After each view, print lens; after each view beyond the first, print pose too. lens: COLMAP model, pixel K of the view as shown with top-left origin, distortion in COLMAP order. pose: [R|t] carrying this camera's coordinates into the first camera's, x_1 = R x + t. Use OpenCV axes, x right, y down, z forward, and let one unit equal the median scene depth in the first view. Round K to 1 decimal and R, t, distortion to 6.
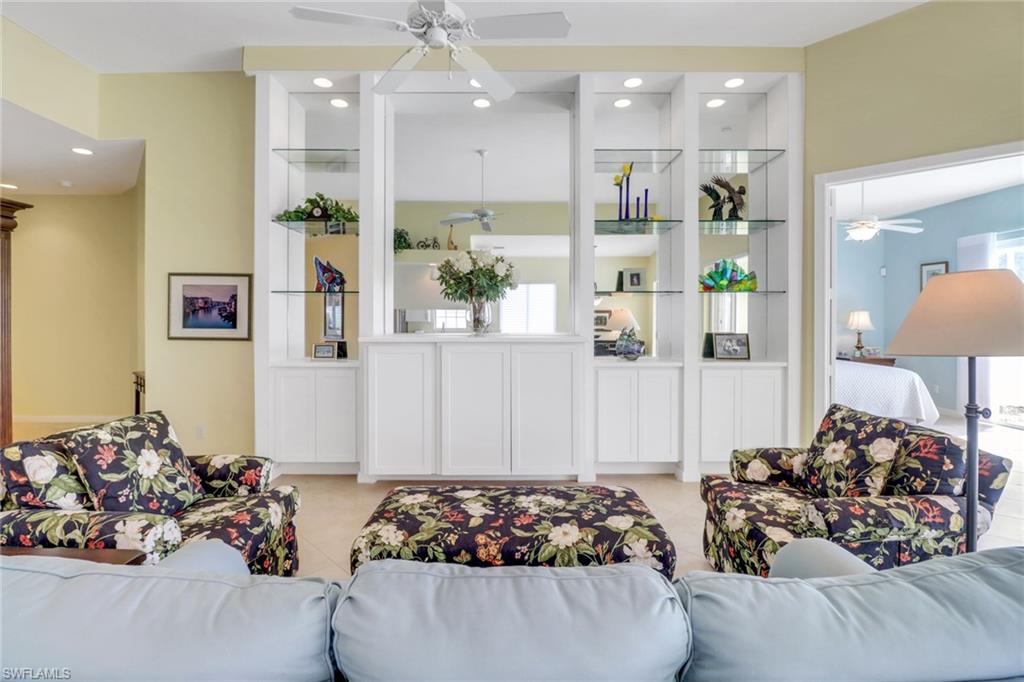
lens RADIAL K [[486.5, 0, 509.9], [0, 486.5, 318.8], [0, 0, 1]] dist [-0.001078, -0.010486]
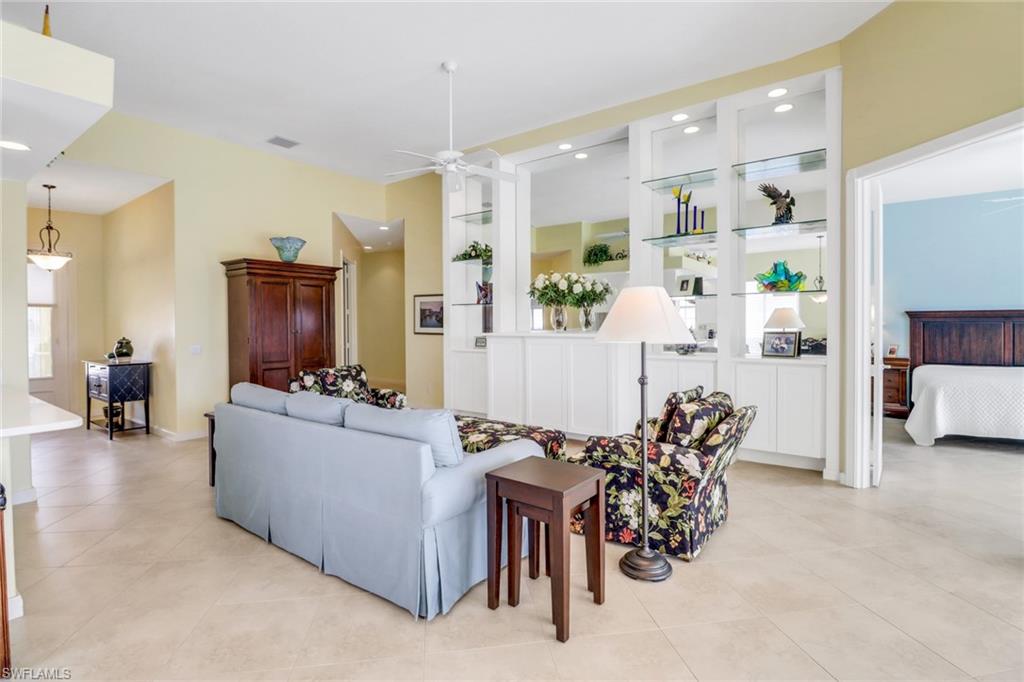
lens RADIAL K [[486.5, 0, 509.9], [0, 486.5, 318.8], [0, 0, 1]] dist [-0.001078, -0.010486]
pose [[0.810337, -0.015015, -0.585771, 0.648953], [0.013875, 0.999883, -0.006435, 0.004805], [0.585799, -0.002913, 0.810451, -0.218475]]
